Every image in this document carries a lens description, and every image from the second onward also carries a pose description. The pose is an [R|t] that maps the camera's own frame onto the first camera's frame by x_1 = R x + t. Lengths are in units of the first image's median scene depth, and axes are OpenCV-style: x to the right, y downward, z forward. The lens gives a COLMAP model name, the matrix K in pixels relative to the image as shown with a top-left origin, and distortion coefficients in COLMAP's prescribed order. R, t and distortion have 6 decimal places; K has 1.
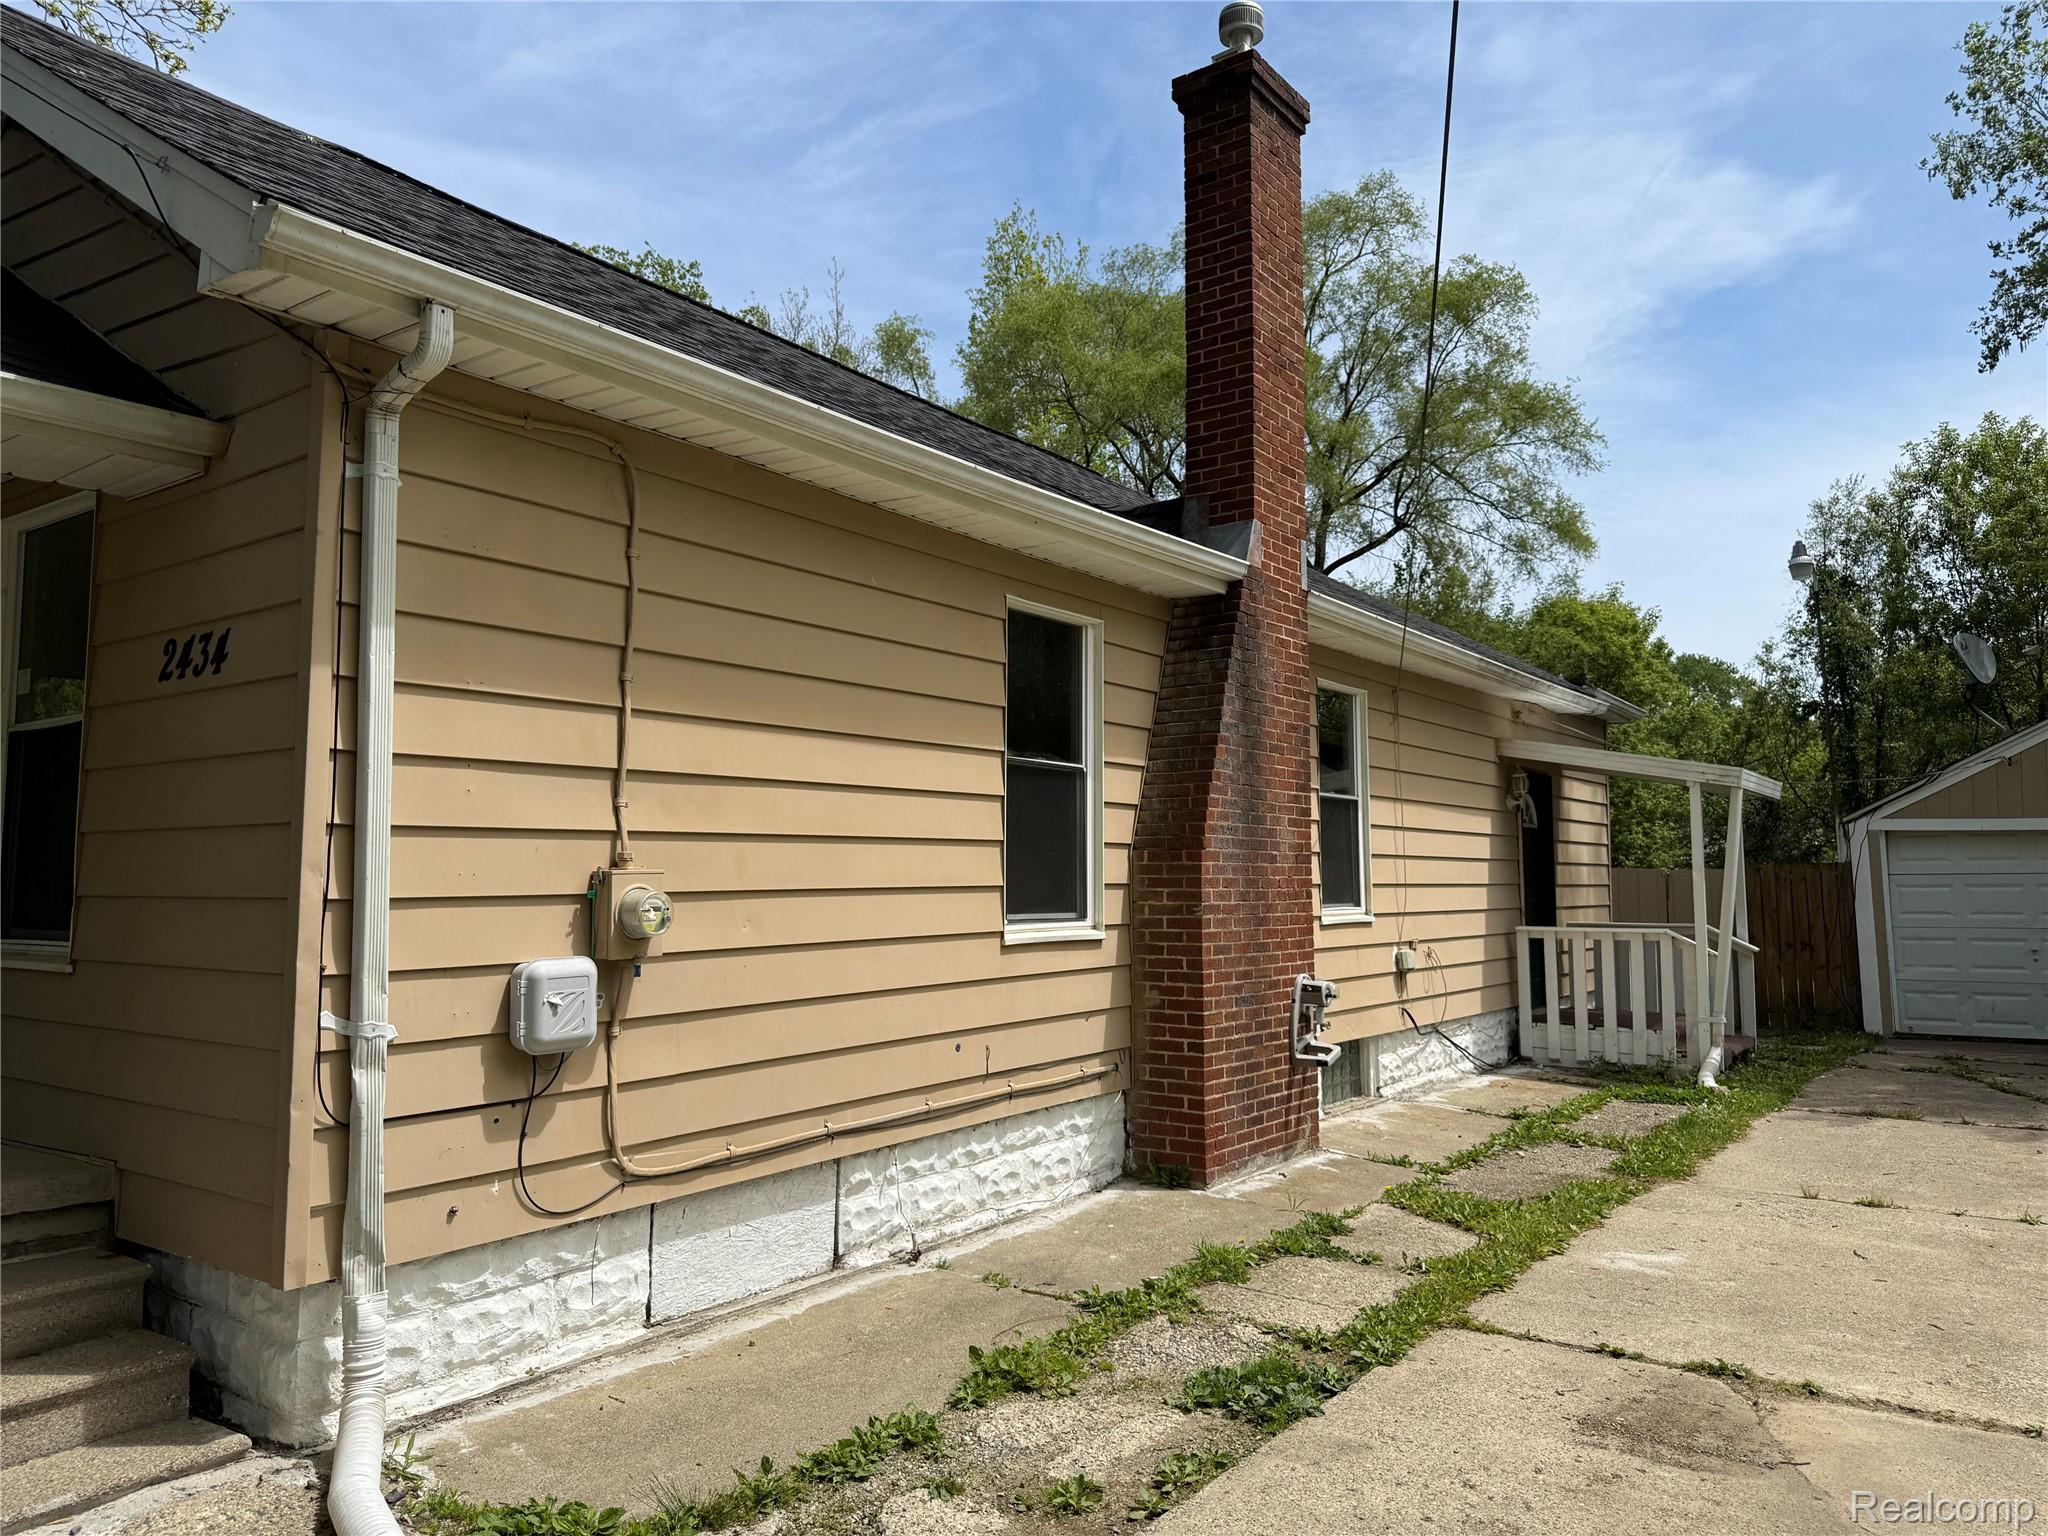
lens RADIAL K [[1472.8, 0, 1025.3], [0, 1472.8, 783.1], [0, 0, 1]] dist [0.022444, -0.025540]
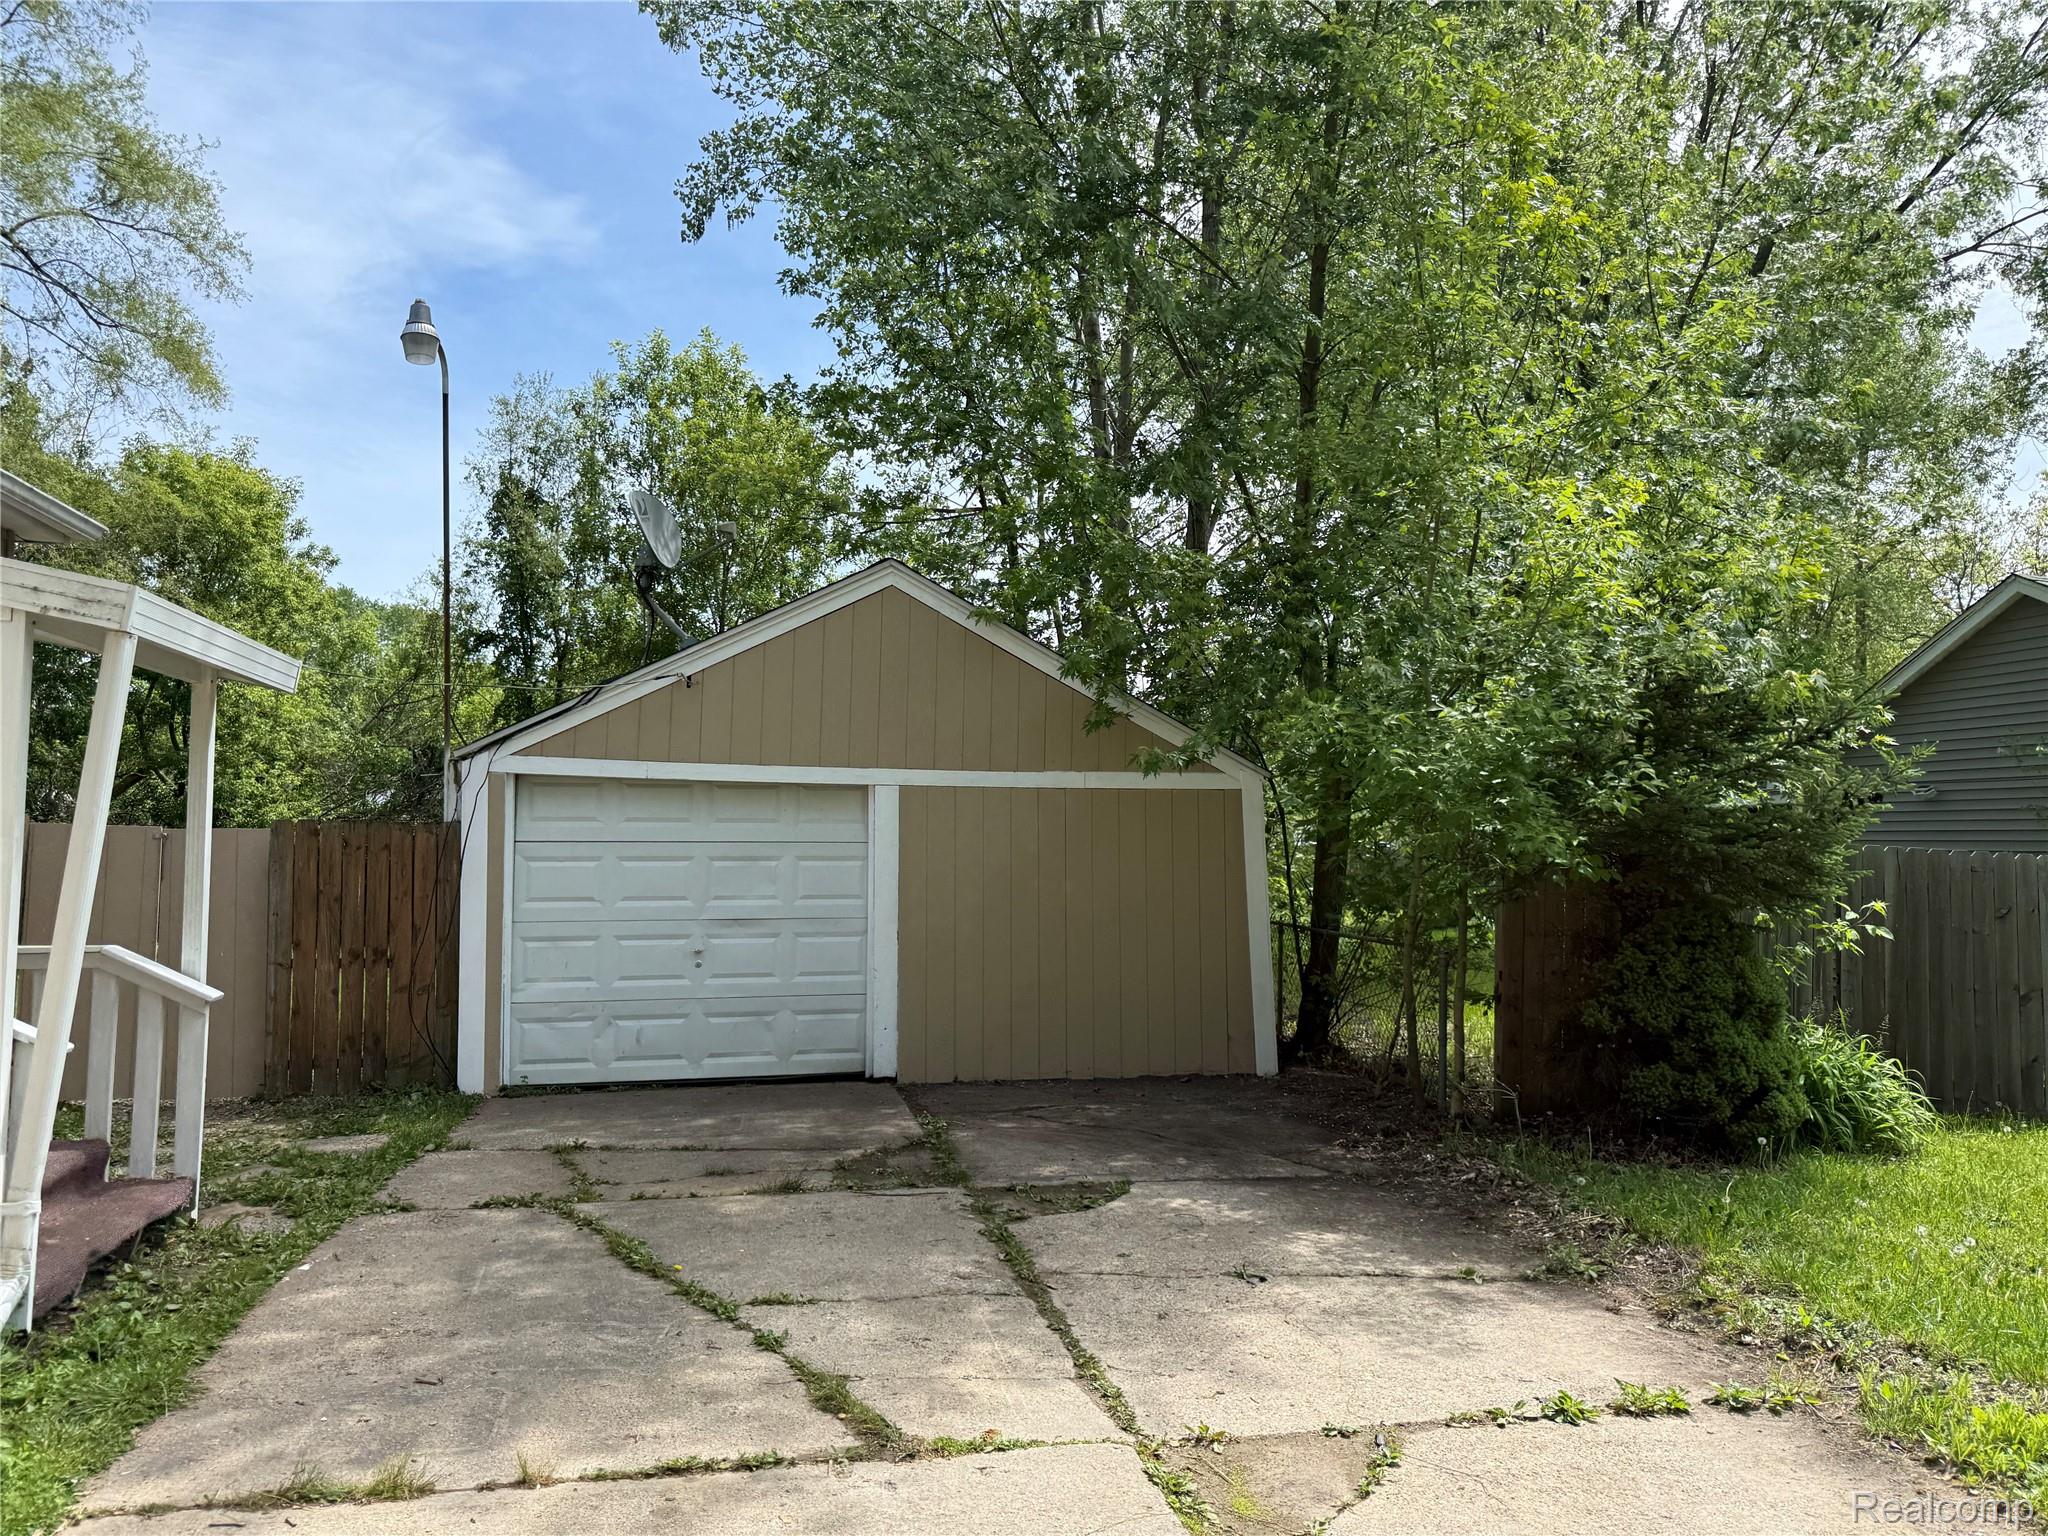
lens RADIAL K [[1472.8, 0, 1024.1], [0, 1472.8, 773.2], [0, 0, 1]] dist [0.022444, -0.025540]
pose [[0.685165, 0.048802, 0.726751, 0.143447], [-0.063793, 0.997940, -0.006870, 0.011915], [-0.725589, -0.041654, 0.686866, 0.212661]]
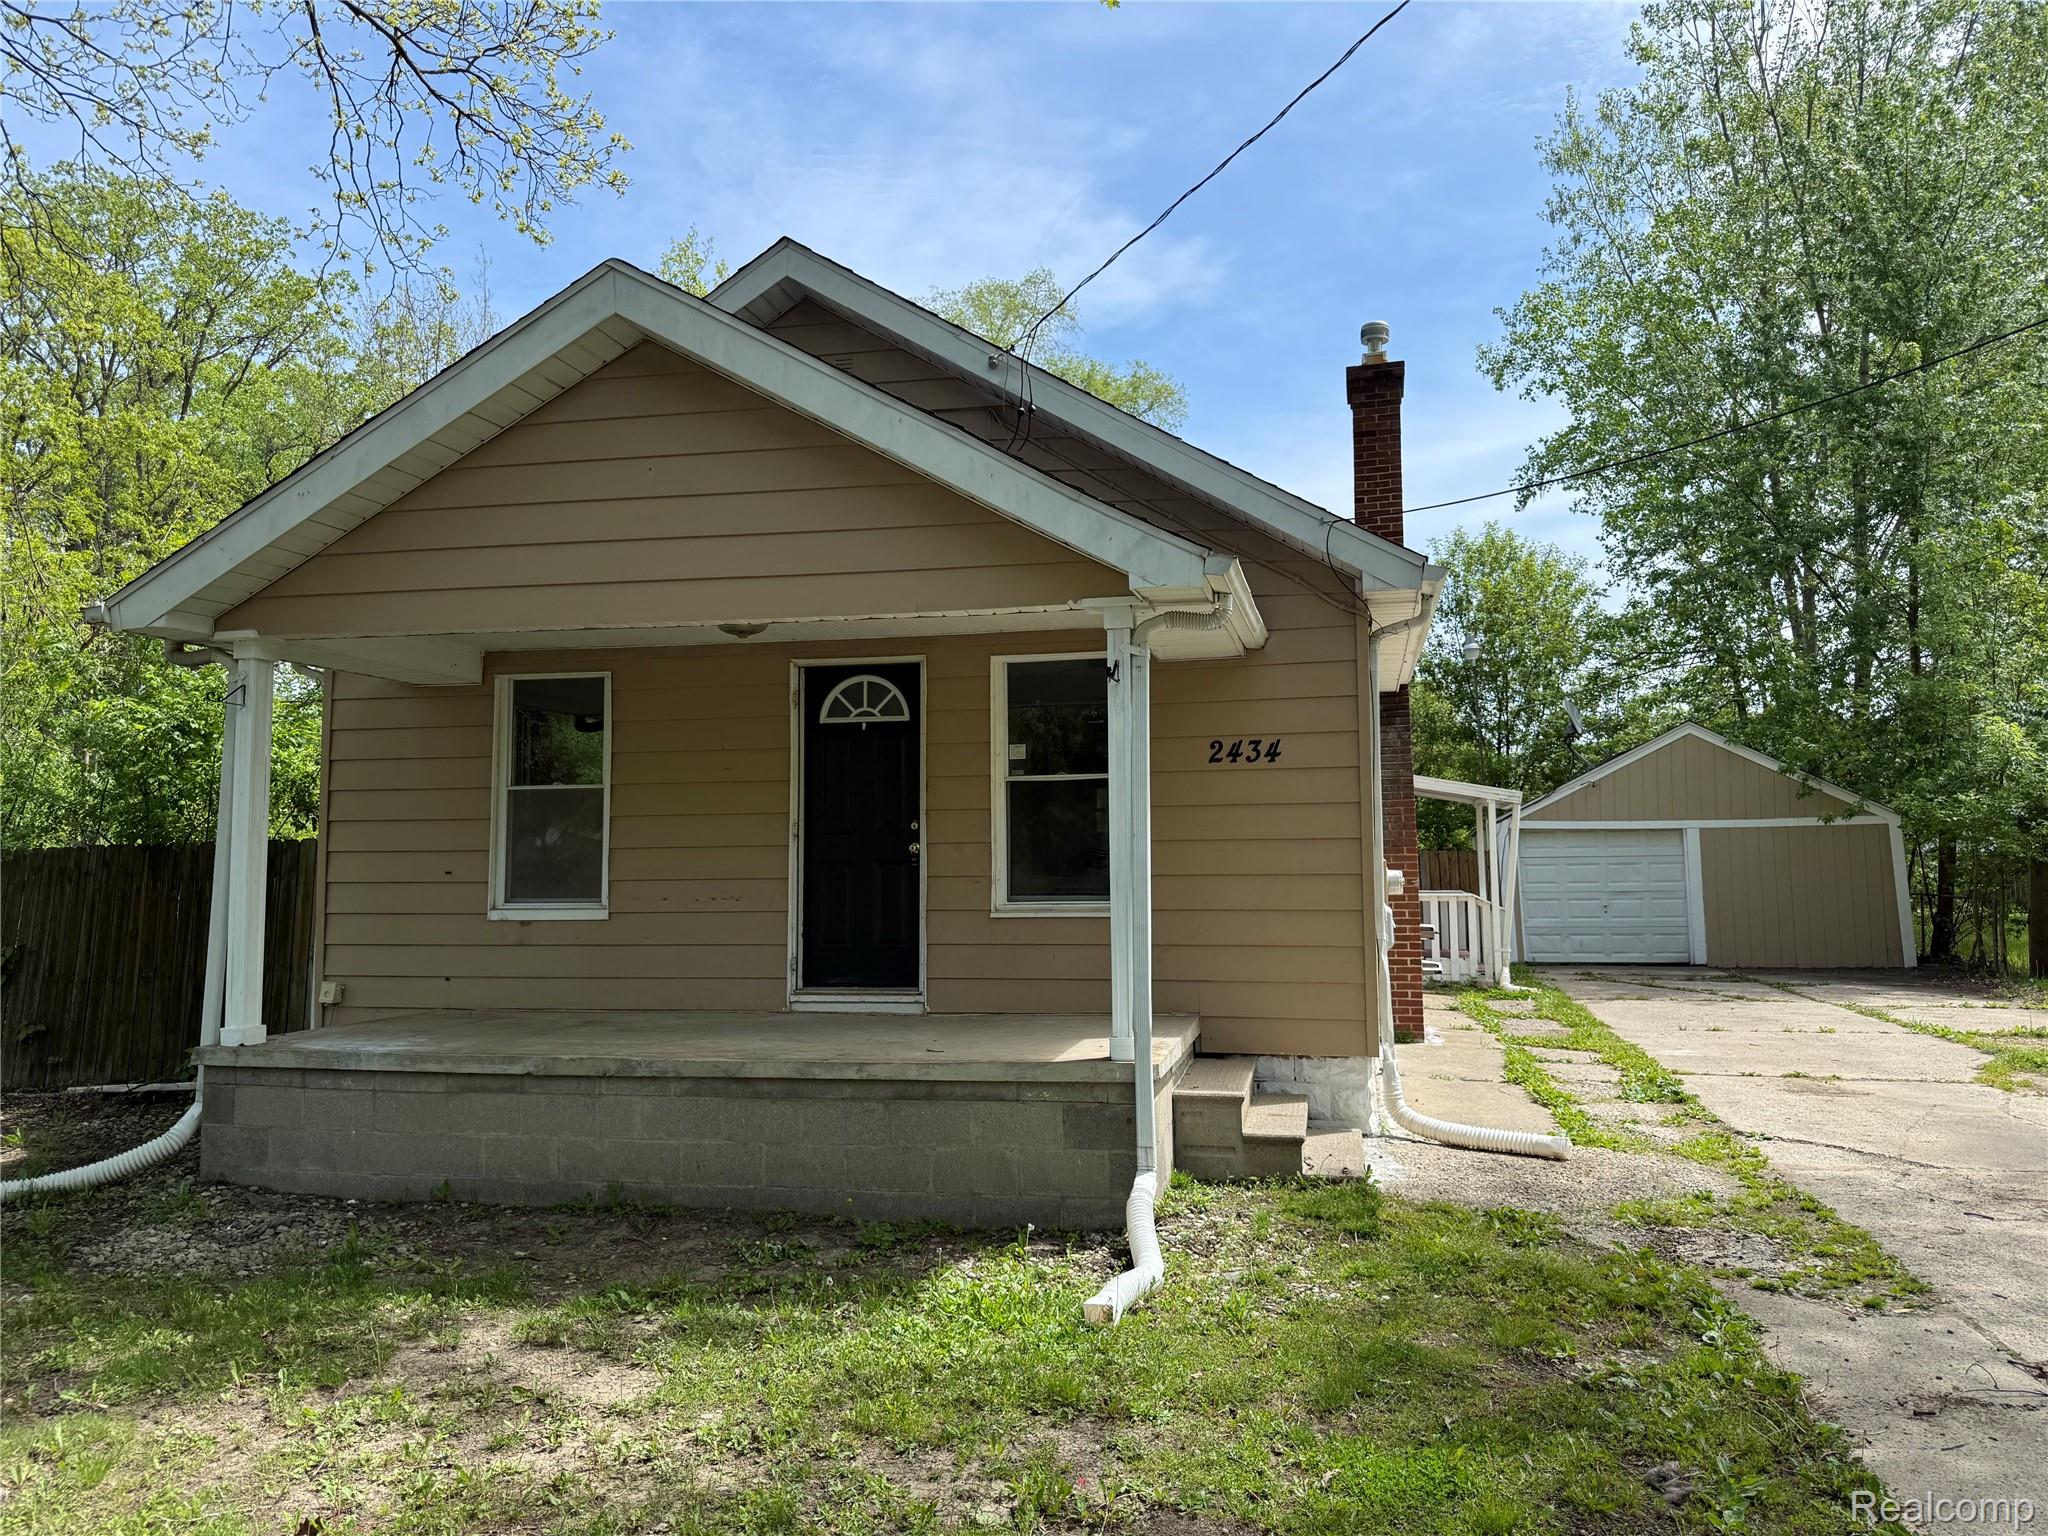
lens RADIAL K [[1472.8, 0, 1030.3], [0, 1472.8, 774.5], [0, 0, 1]] dist [0.022444, -0.025540]
pose [[0.925127, 0.019579, 0.379153, -0.245174], [-0.022207, 0.999750, 0.002561, -0.008486], [-0.379008, -0.010789, 0.925331, -0.109200]]
